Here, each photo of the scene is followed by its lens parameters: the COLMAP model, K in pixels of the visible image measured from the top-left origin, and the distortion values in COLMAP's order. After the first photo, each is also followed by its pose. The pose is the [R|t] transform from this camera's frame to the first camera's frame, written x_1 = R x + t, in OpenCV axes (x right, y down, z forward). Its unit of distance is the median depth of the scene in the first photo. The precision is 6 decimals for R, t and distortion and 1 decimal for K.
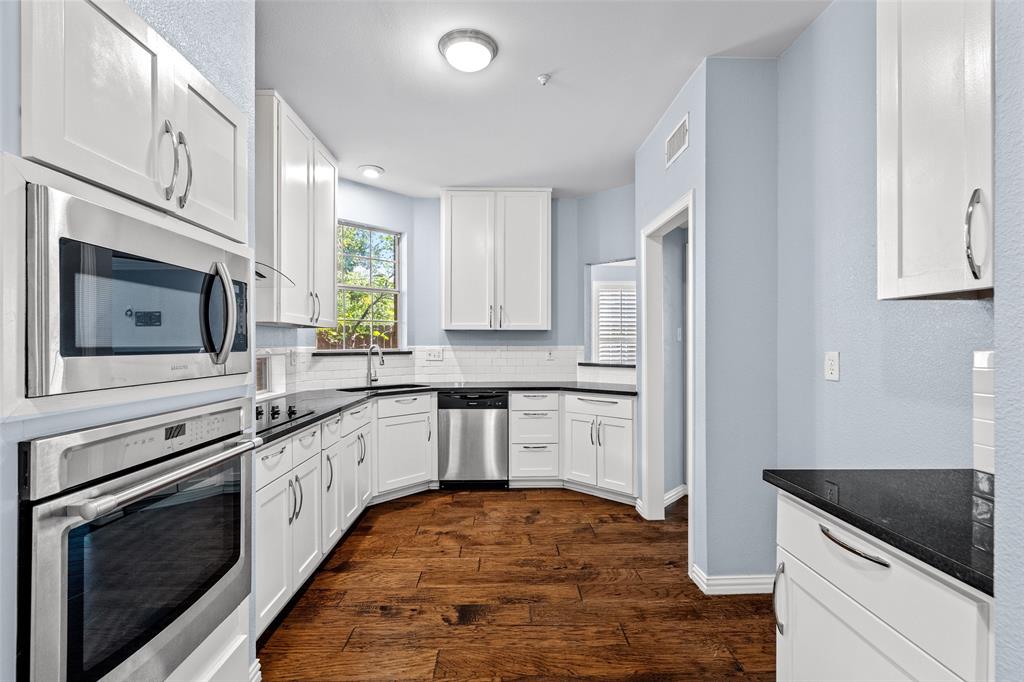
lens RADIAL K [[461.2, 0, 511.0], [0, 461.2, 341.8], [0, 0, 1]] dist [-0.004638, 0.000383]
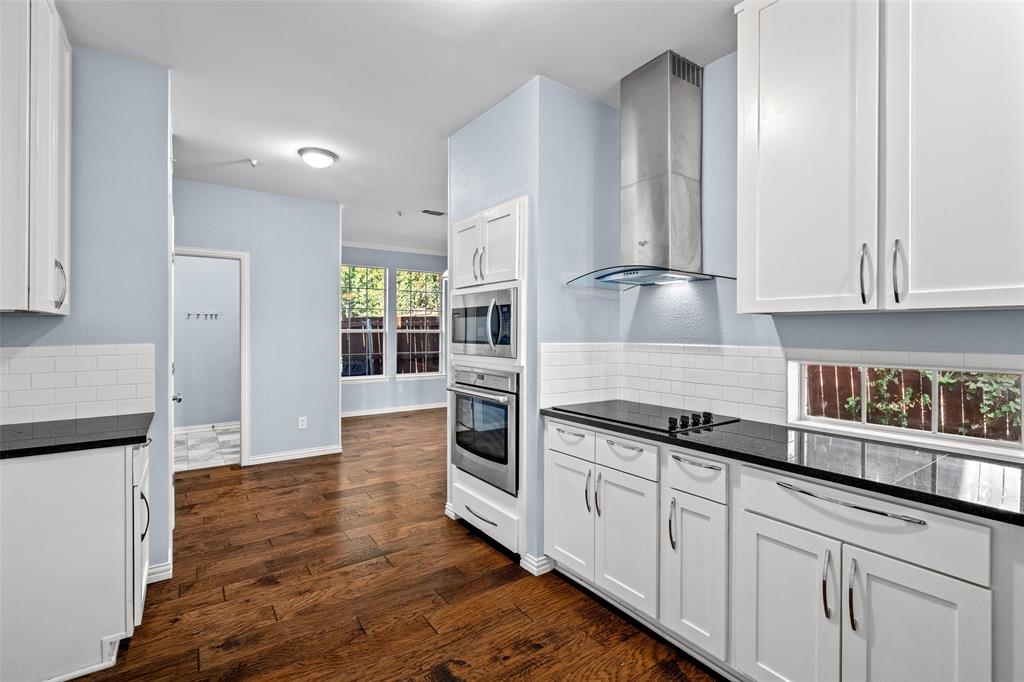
lens RADIAL K [[461.2, 0, 511.5], [0, 461.2, 337.8], [0, 0, 1]] dist [-0.004638, 0.000383]
pose [[-0.832475, 0.004509, -0.554045, 0.265236], [0.001791, 0.999984, 0.005446, -0.011228], [0.554060, 0.003542, -0.832469, 1.840799]]
